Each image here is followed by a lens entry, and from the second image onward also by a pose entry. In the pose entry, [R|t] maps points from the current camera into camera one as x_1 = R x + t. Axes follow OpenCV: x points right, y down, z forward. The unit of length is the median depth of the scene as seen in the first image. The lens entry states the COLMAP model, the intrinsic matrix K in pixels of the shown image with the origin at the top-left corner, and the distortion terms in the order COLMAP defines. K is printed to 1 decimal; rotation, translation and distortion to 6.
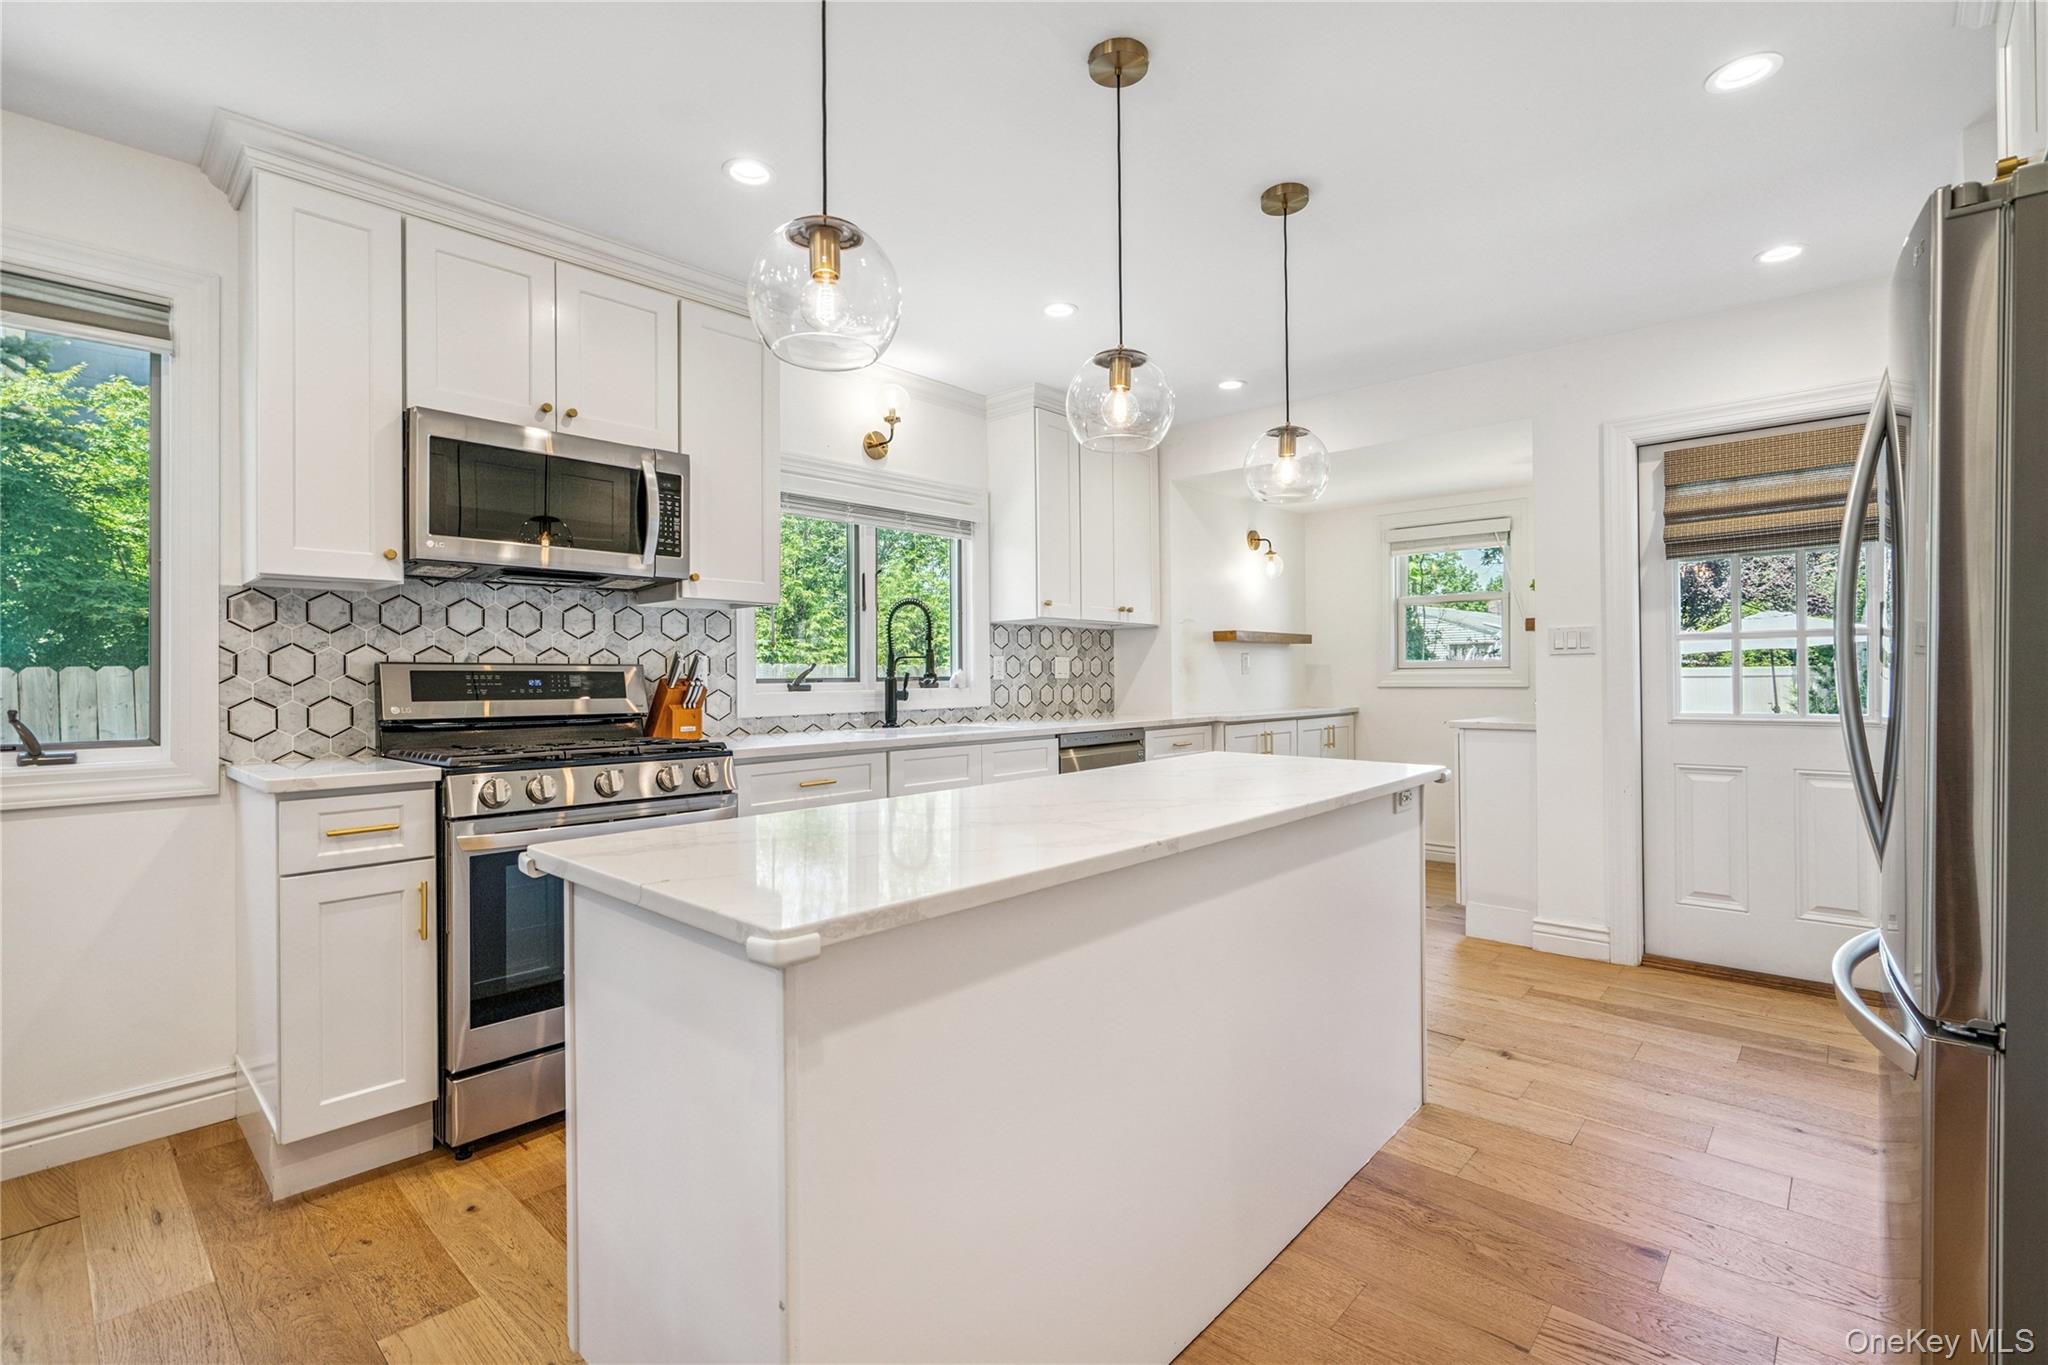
lens RADIAL K [[943.7, 0, 1016.4], [0, 943.7, 685.0], [0, 0, 1]] dist [-0.007851, 0.004235]
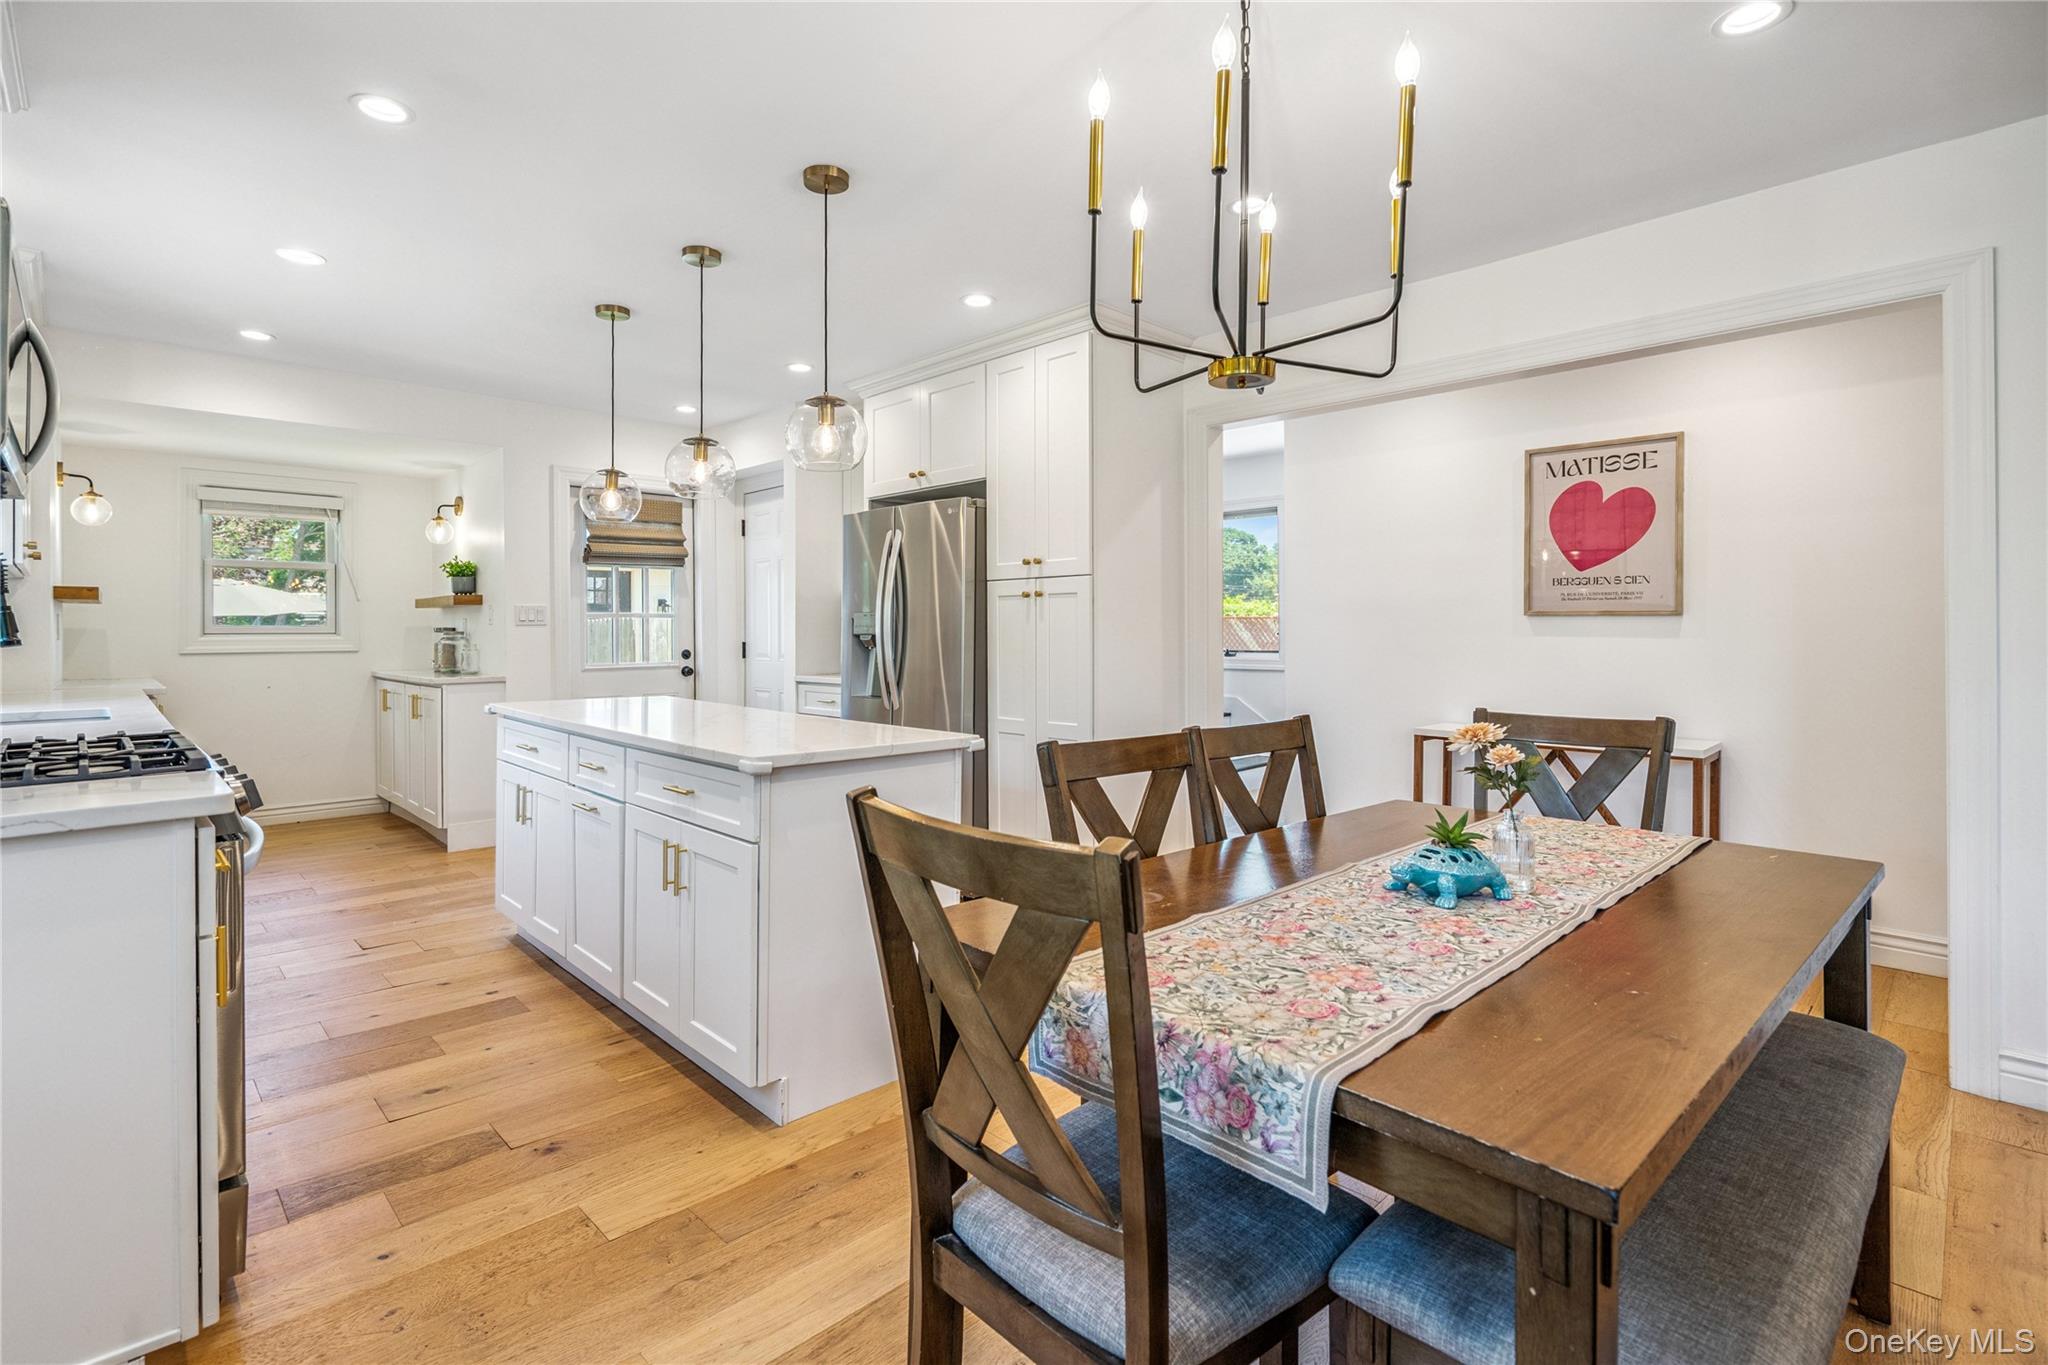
lens RADIAL K [[943.7, 0, 1008.0], [0, 943.7, 625.6], [0, 0, 1]] dist [-0.007851, 0.004235]
pose [[0.054683, 0.012321, 0.998428, -0.729131], [0.011140, 0.999854, -0.012948, -0.005991], [-0.998442, 0.011831, 0.054538, 0.212656]]
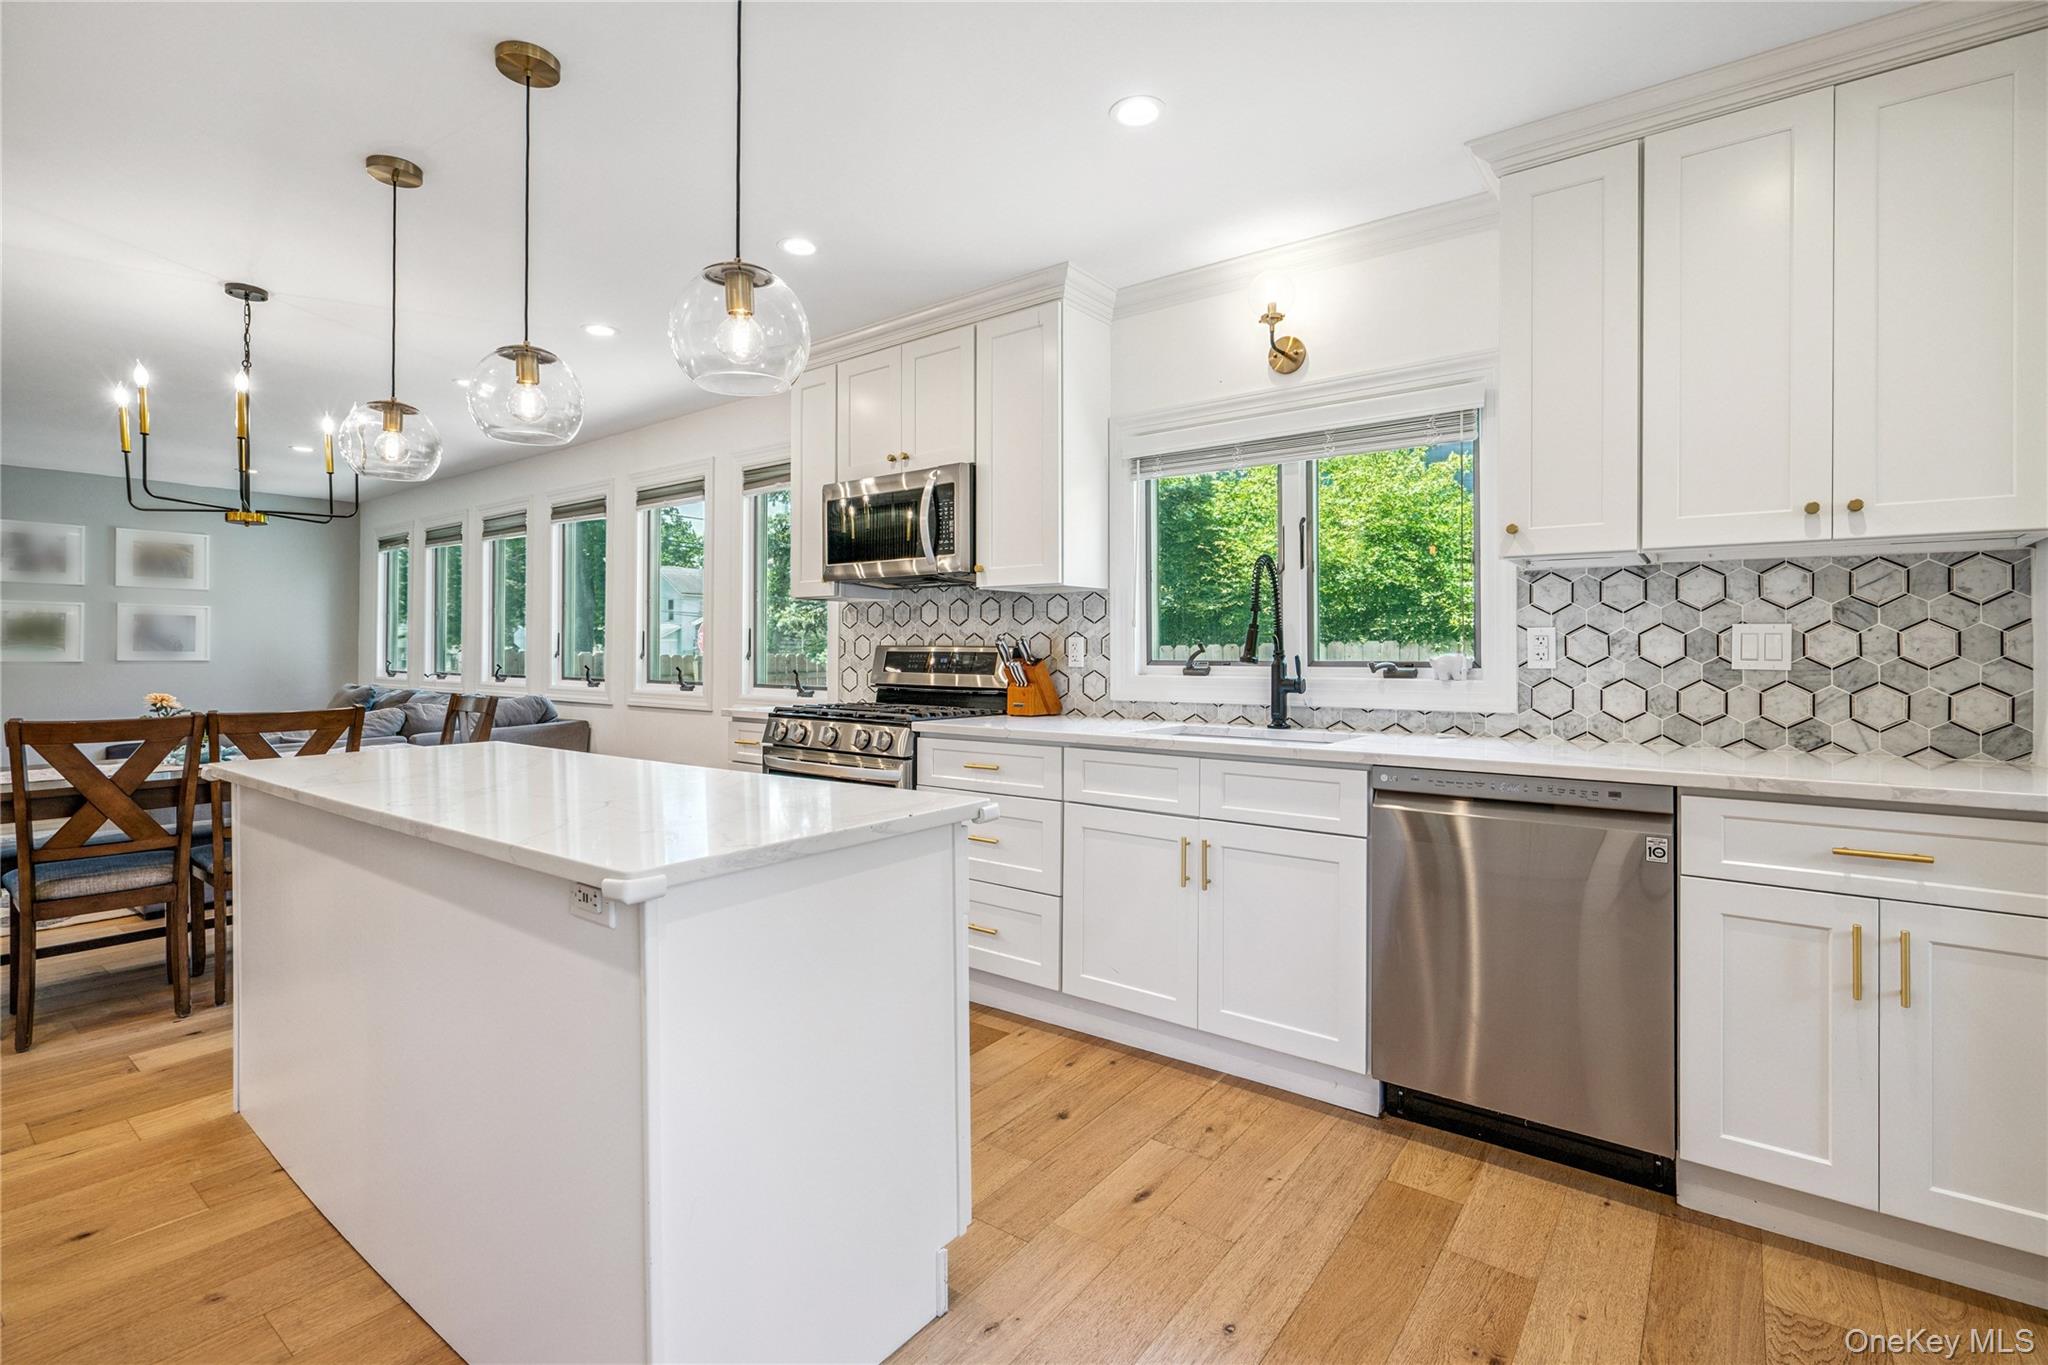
lens RADIAL K [[943.7, 0, 1028.4], [0, 943.7, 650.7], [0, 0, 1]] dist [-0.007851, 0.004235]
pose [[0.092425, 0.005410, -0.995705, 0.606012], [-0.011265, 0.999927, 0.004387, -0.018080], [0.995656, 0.010811, 0.092479, 0.745877]]
